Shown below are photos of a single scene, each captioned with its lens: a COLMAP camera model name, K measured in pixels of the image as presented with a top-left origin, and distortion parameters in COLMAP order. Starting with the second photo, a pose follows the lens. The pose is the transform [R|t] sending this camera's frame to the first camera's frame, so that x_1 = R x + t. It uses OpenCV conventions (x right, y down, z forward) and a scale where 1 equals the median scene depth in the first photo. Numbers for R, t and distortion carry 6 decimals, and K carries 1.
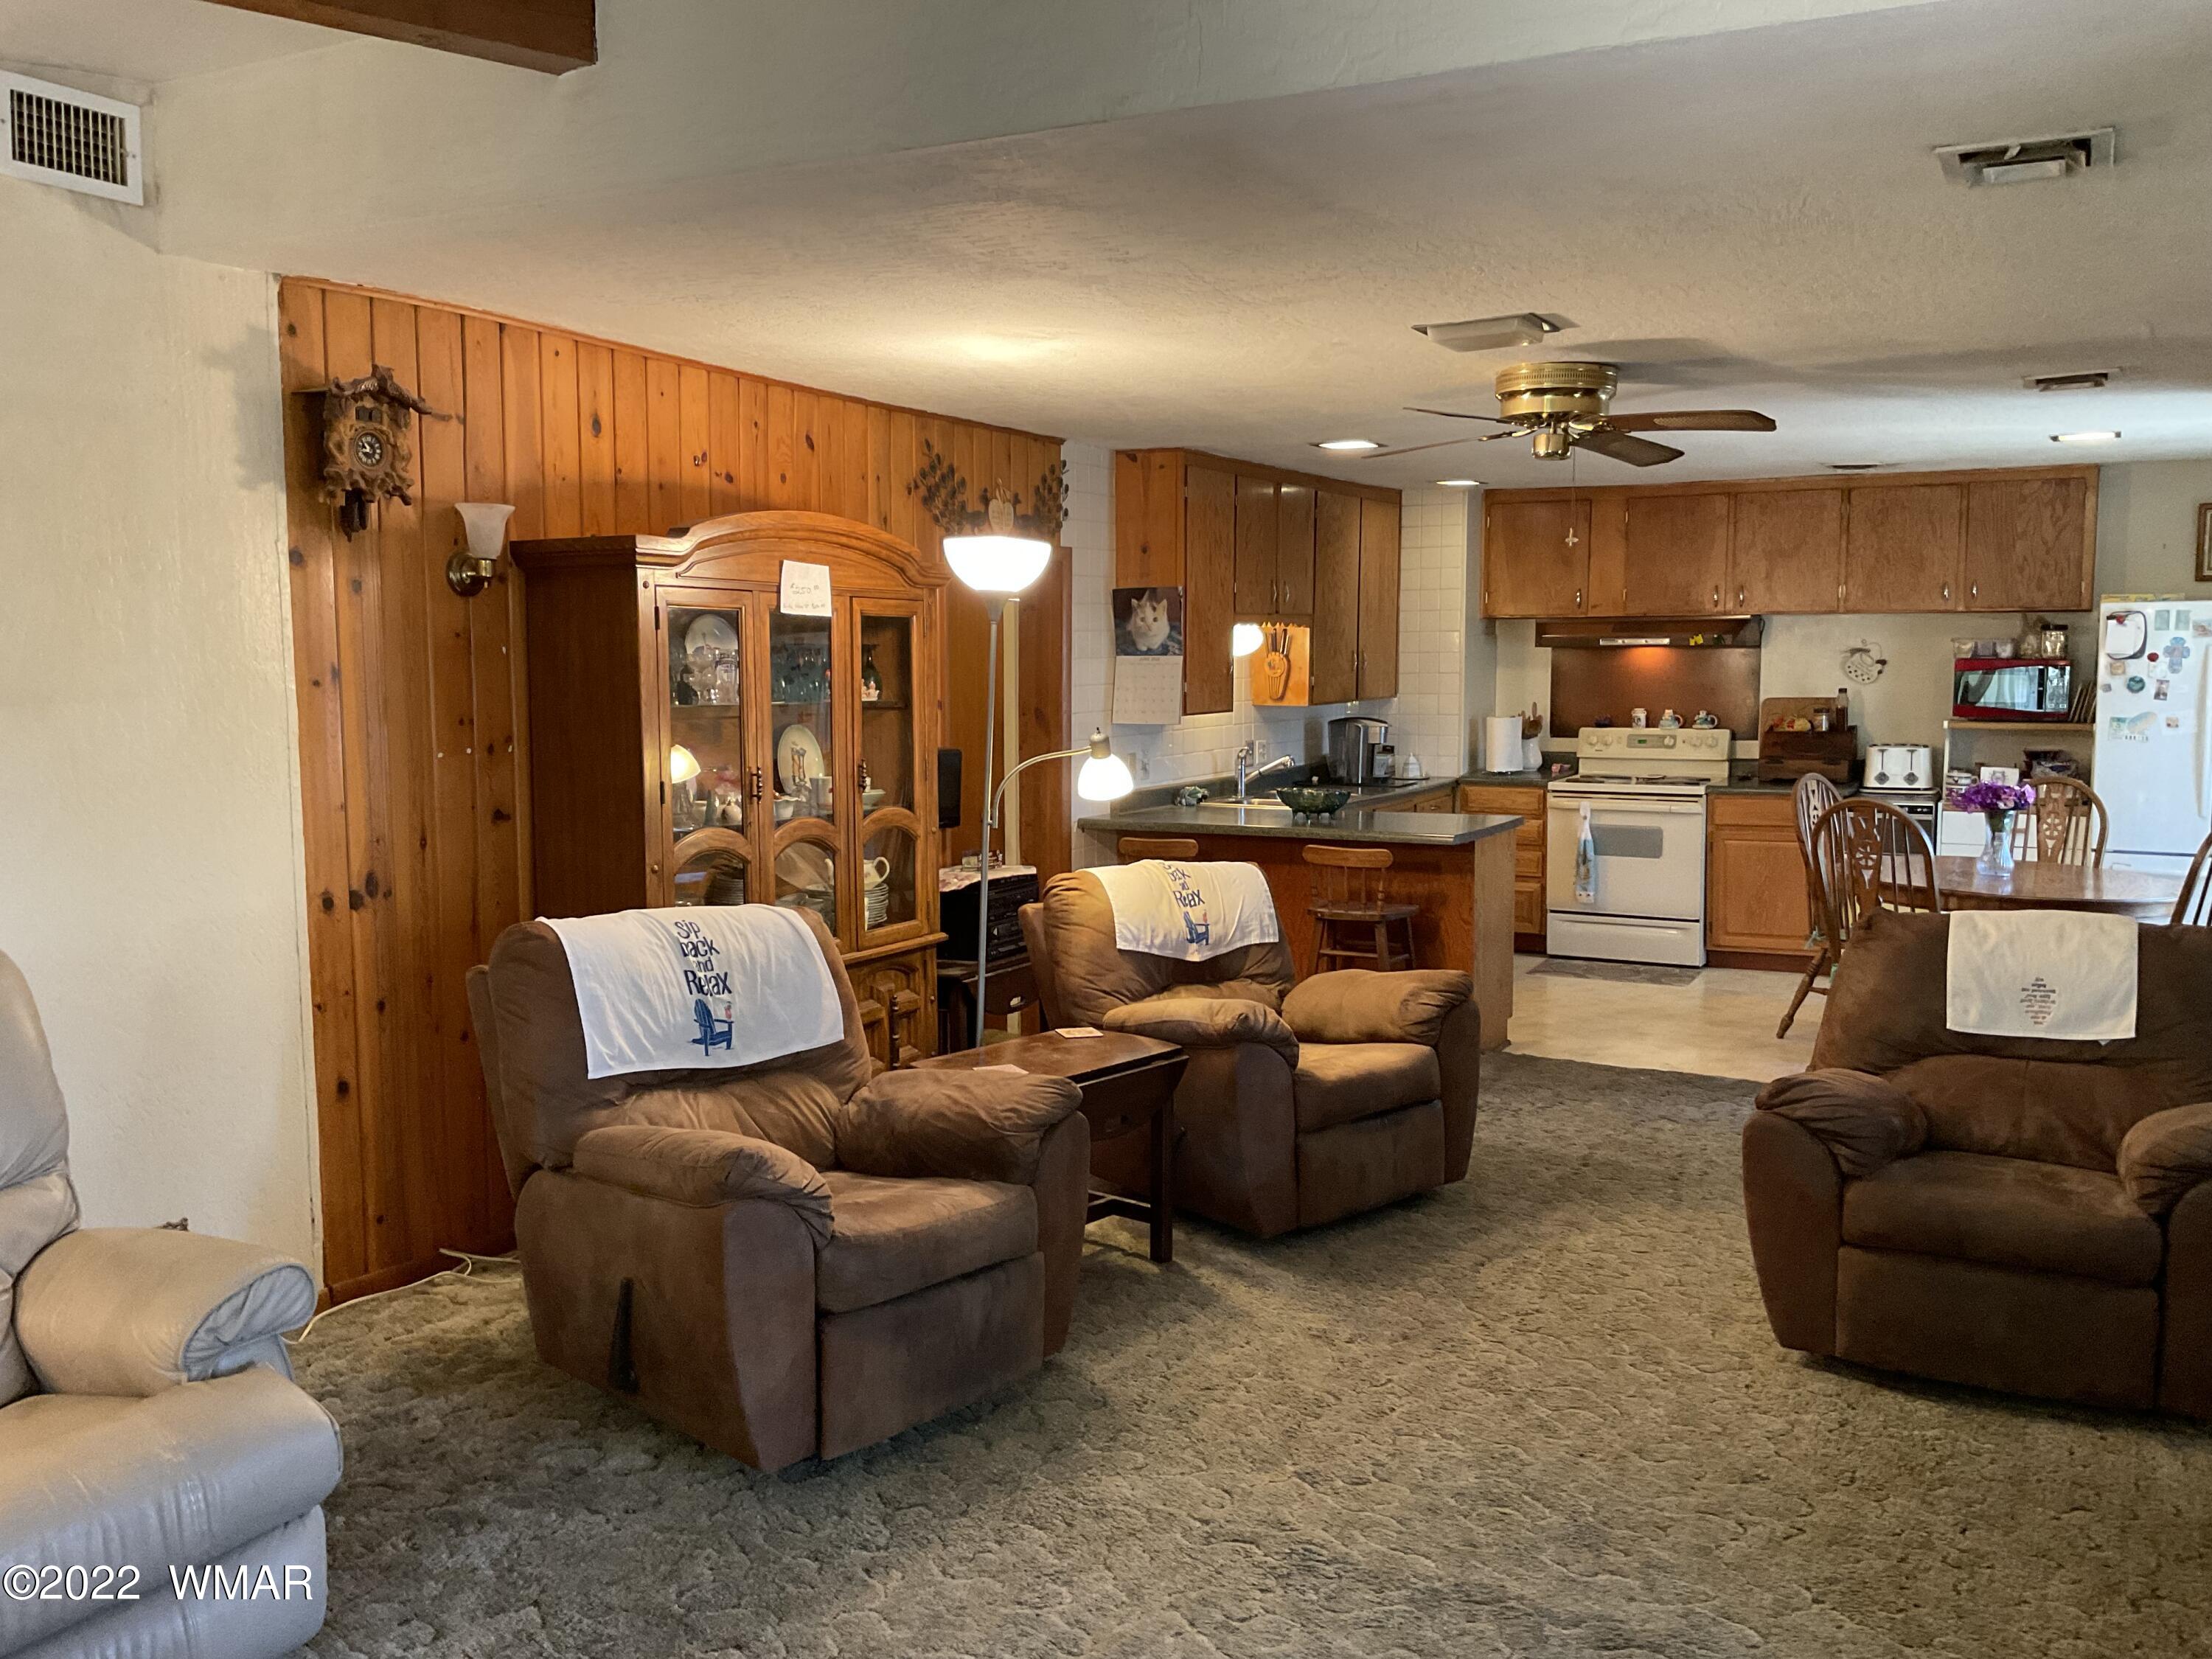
lens RADIAL K [[1845.5, 0, 1090.4], [0, 1845.5, 831.1], [0, 0, 1]] dist [0.123850, -0.269762]
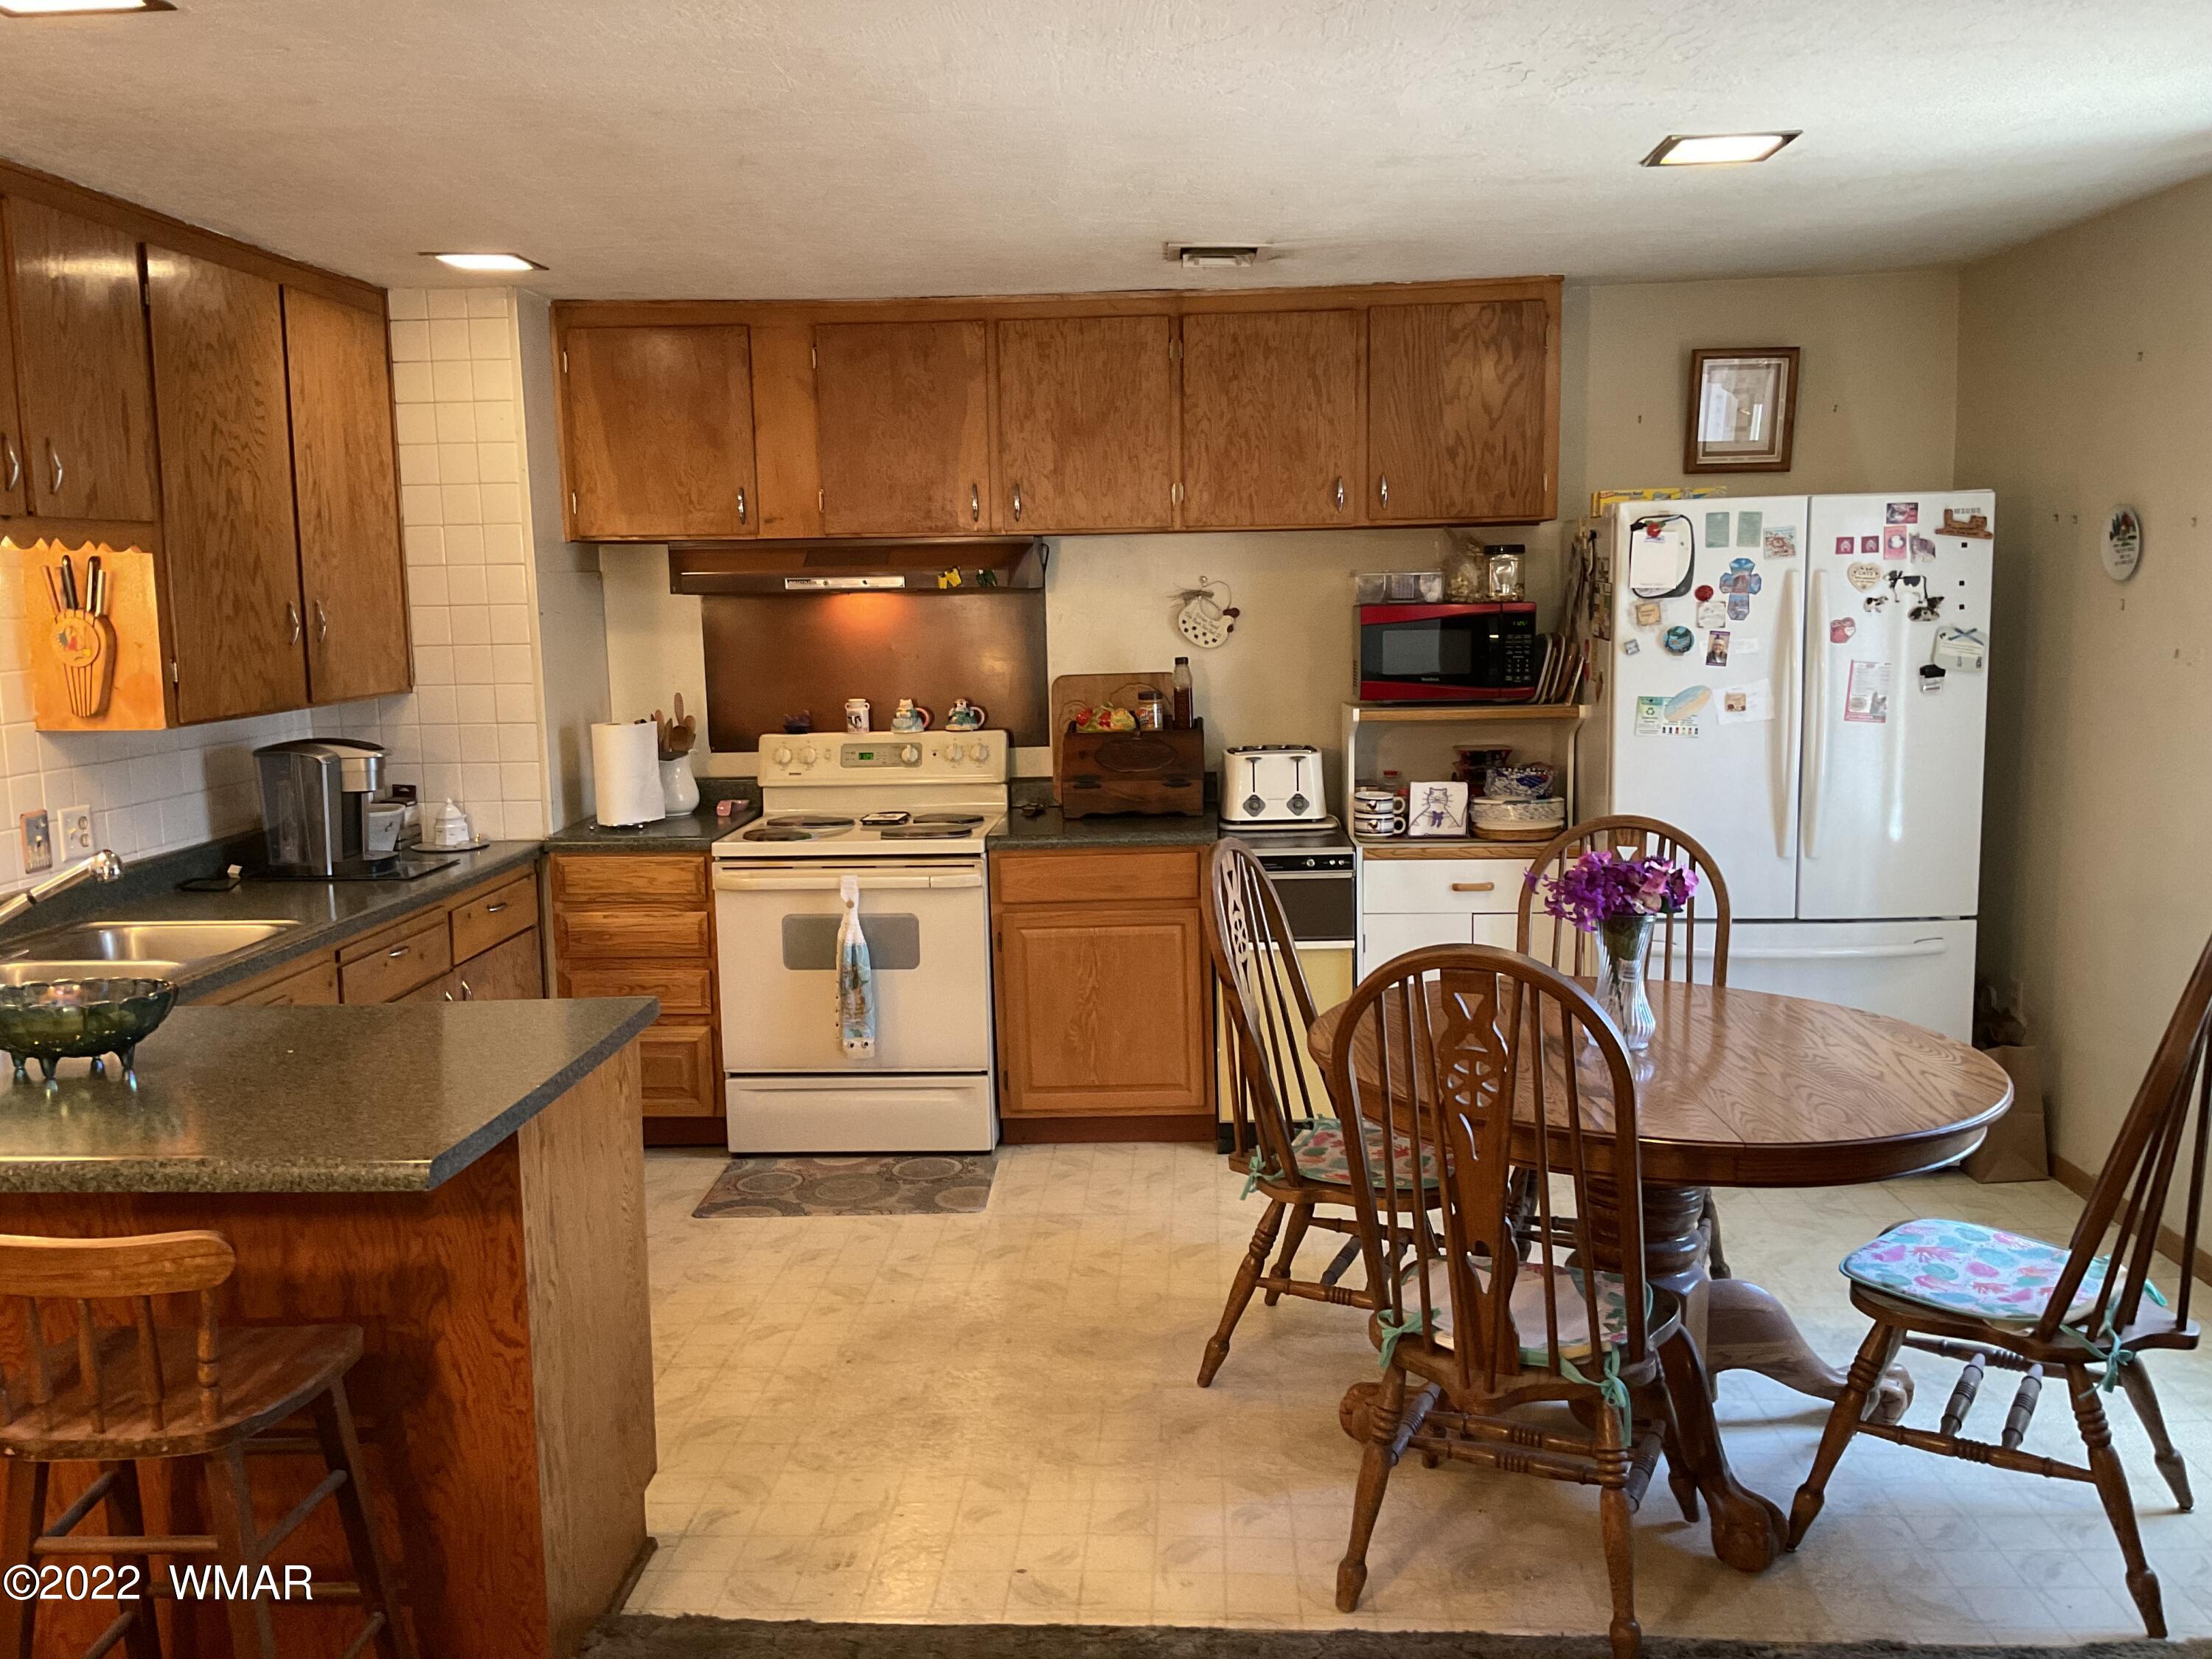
lens RADIAL K [[1845.5, 0, 1090.4], [0, 1845.5, 831.1], [0, 0, 1]] dist [0.123850, -0.269762]
pose [[0.903433, -0.069359, 0.423082, 0.119270], [0.058936, 0.997550, 0.037684, -0.044424], [-0.424659, -0.009110, 0.905308, 0.469458]]
